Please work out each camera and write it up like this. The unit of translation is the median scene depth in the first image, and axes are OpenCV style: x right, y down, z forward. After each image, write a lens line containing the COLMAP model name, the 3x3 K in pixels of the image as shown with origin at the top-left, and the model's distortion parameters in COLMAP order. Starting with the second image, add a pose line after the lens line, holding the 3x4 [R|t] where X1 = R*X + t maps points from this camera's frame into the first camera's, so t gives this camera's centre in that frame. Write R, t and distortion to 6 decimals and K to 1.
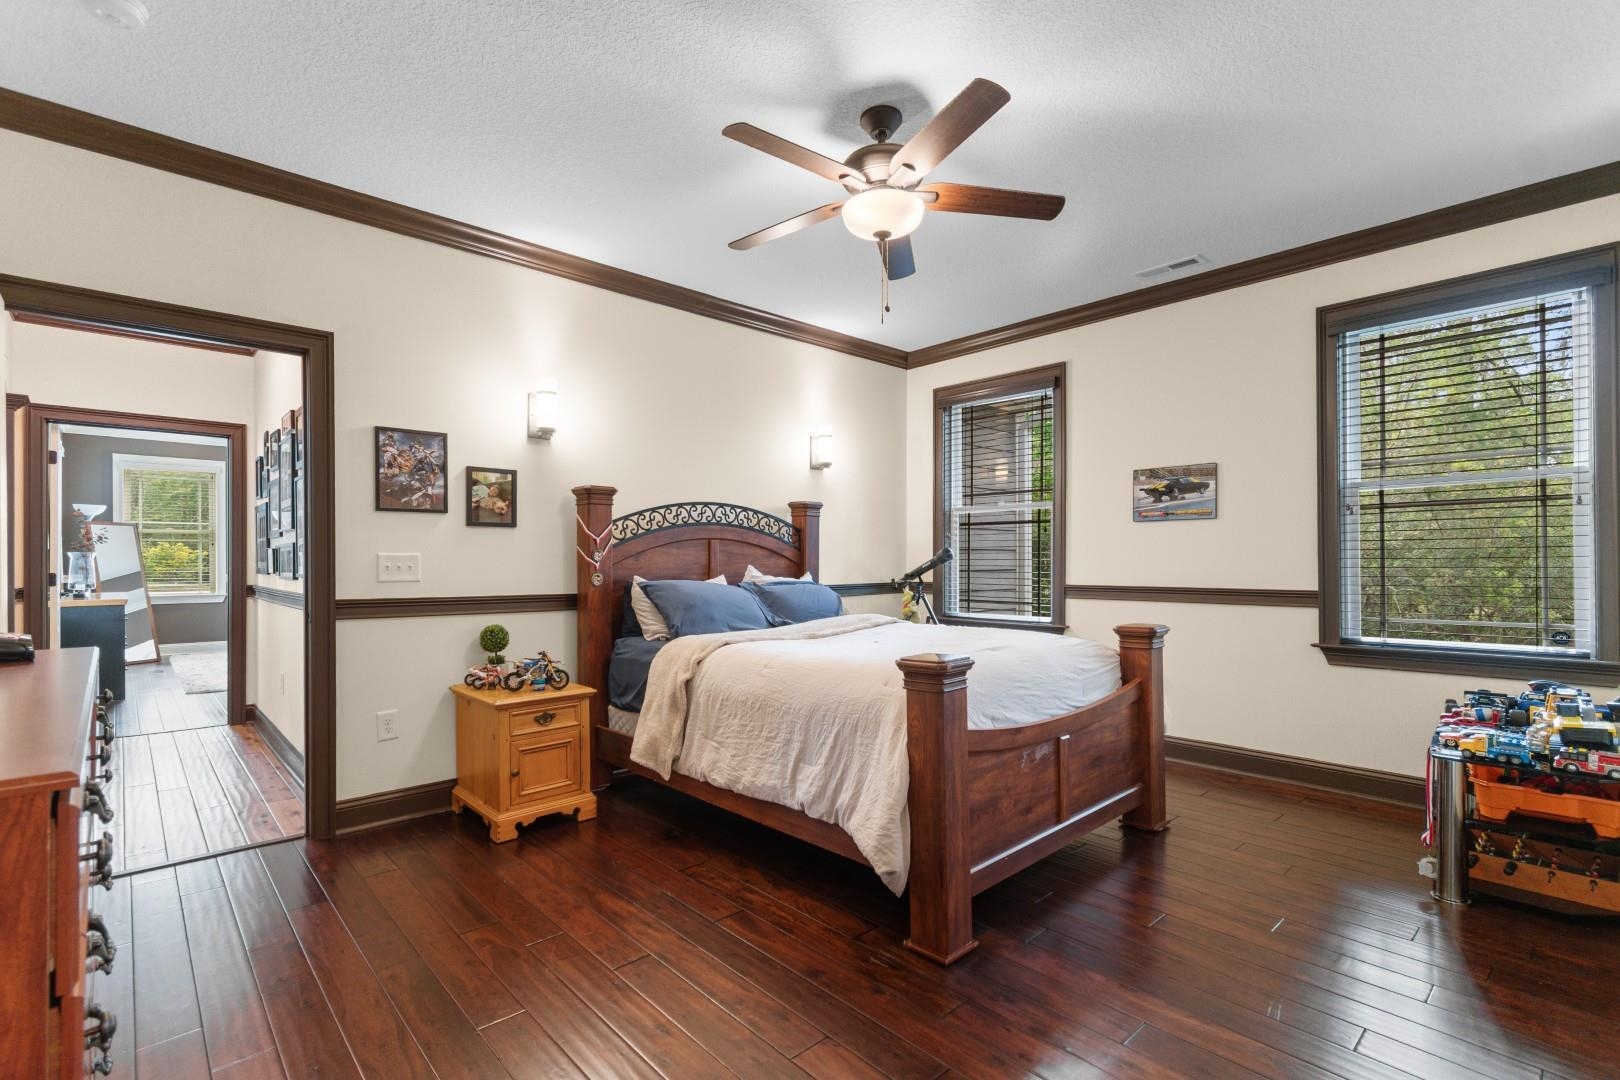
lens RADIAL K [[727.6, 0, 798.3], [0, 727.6, 552.1], [0, 0, 1]] dist [0.012779, 0.000354]
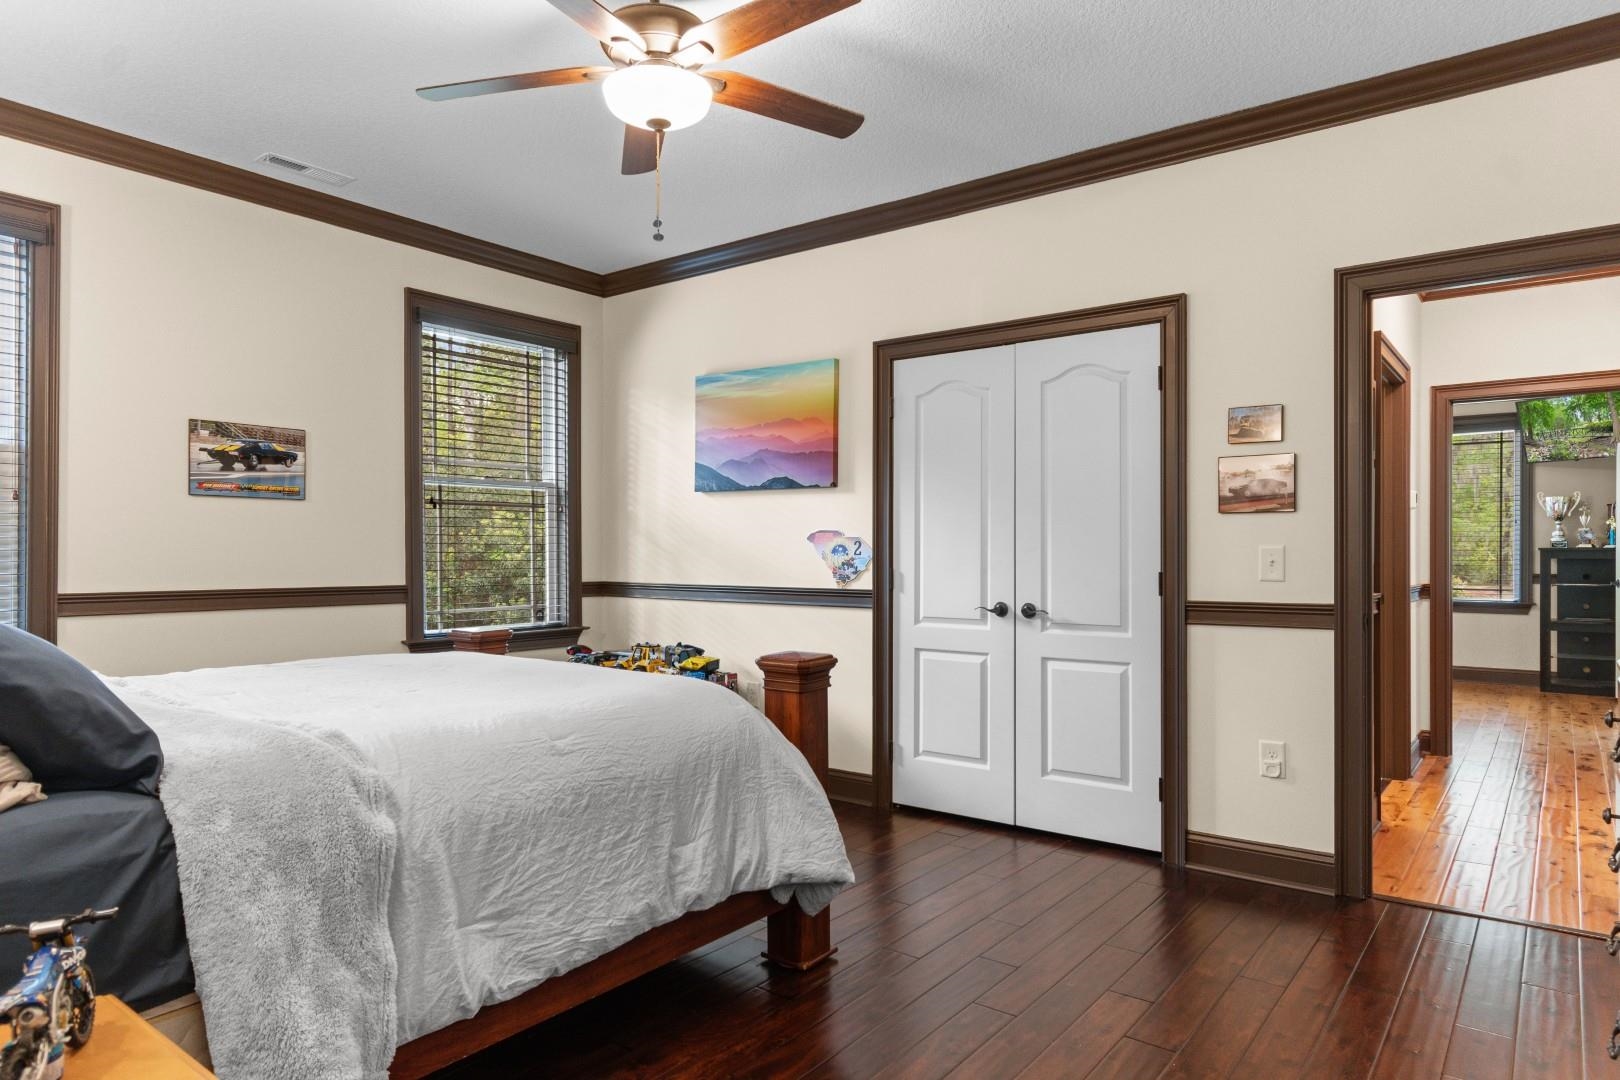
lens RADIAL K [[980.4, 0, 810.0], [0, 980.4, 540.0], [0, 0, 1]] dist [0.000280, -0.000644]
pose [[-0.172318, 0.017008, 0.984895, -0.614227], [-0.015963, 0.999671, -0.020056, 0.010246], [-0.984912, -0.019178, -0.171990, 0.684640]]
